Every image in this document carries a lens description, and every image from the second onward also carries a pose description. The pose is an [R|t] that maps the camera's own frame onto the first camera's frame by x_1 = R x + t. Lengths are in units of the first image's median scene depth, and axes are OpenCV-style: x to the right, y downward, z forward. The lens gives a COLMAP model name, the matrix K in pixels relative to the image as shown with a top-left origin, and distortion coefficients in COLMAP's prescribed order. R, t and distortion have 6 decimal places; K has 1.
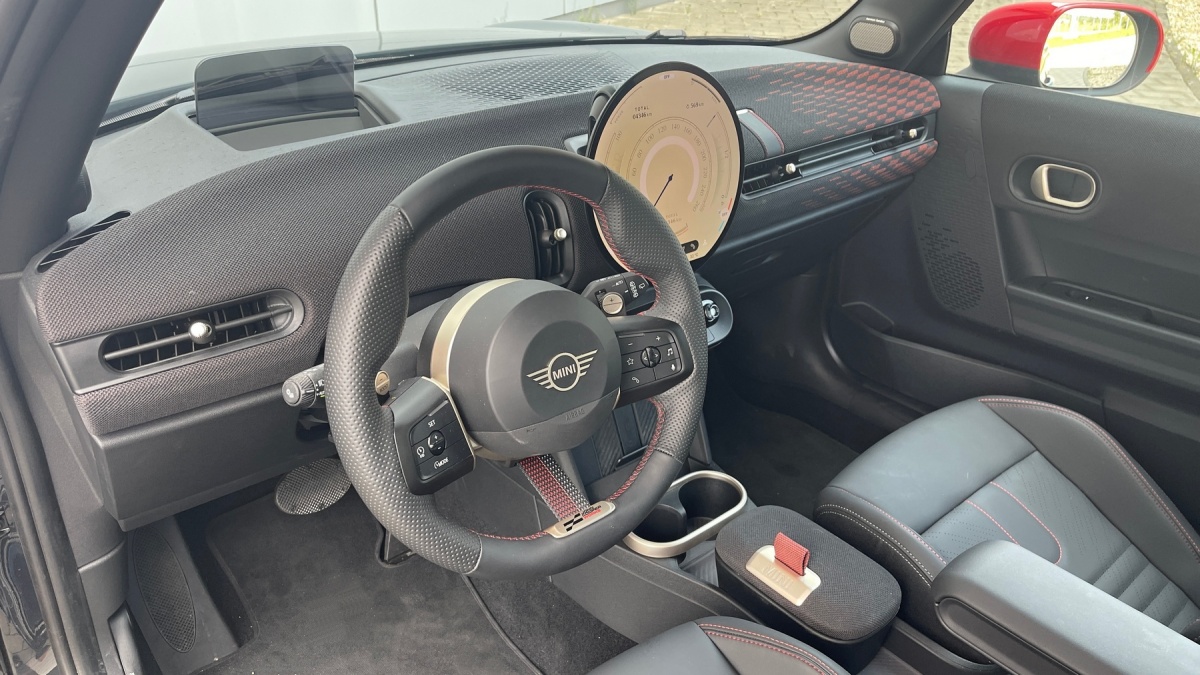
lens RADIAL K [[919.3, 0, 608.1], [0, 919.3, 343.5], [0, 0, 1]] dist [0.050845, -0.078792]
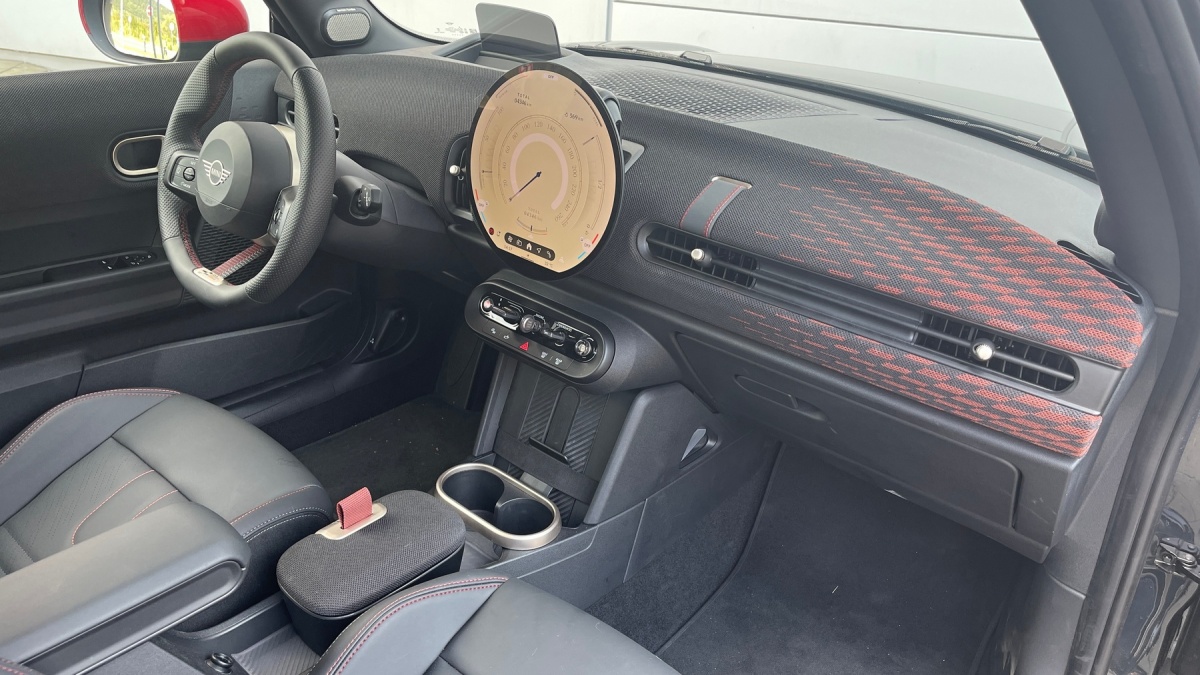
lens RADIAL K [[919.3, 0, 580.3], [0, 919.3, 336.3], [0, 0, 1]] dist [0.050845, -0.078792]
pose [[0.121311, 0.425395, -0.896840, 0.817162], [-0.508878, 0.802399, 0.311766, -0.288387], [0.852248, 0.418562, 0.313814, 0.602362]]
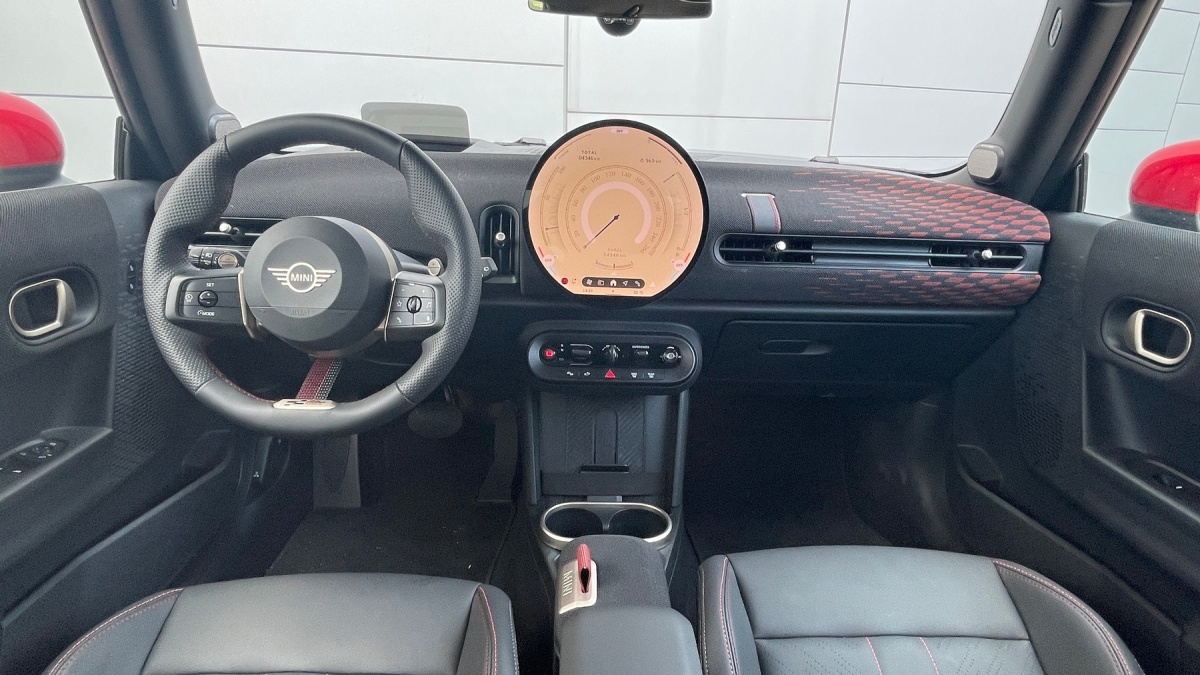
lens RADIAL K [[663.6, 0, 597.7], [0, 663.6, 336.2], [0, 0, 1]] dist [-0.012298, -0.003326]
pose [[0.768159, 0.214161, -0.603380, 0.450690], [-0.315394, 0.946697, -0.065510, 0.020443], [0.557188, 0.240624, 0.794758, 0.266632]]
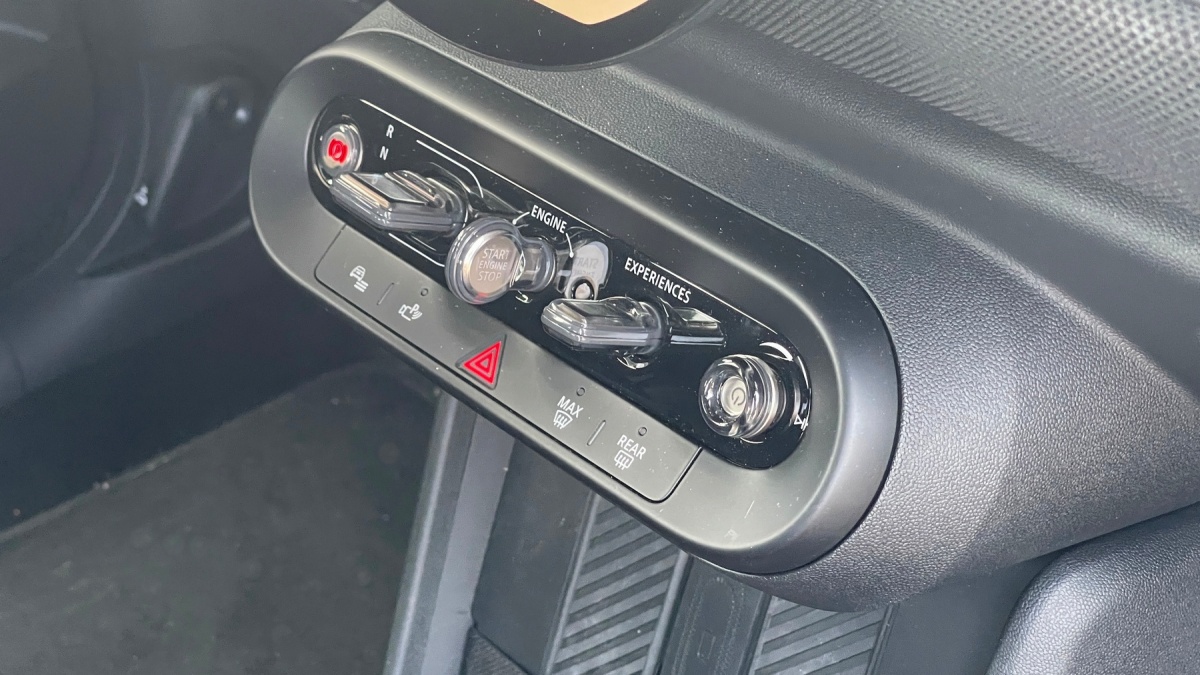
lens RADIAL K [[2168.0, 0, 595.6], [0, 2168.0, 333.4], [0, 0, 1]] dist [0.189354, 0.000000]
pose [[-0.009831, 0.550574, -0.834728, 0.405972], [-0.411211, 0.758691, 0.505265, -0.217984], [0.911487, 0.348217, 0.218944, 0.753003]]
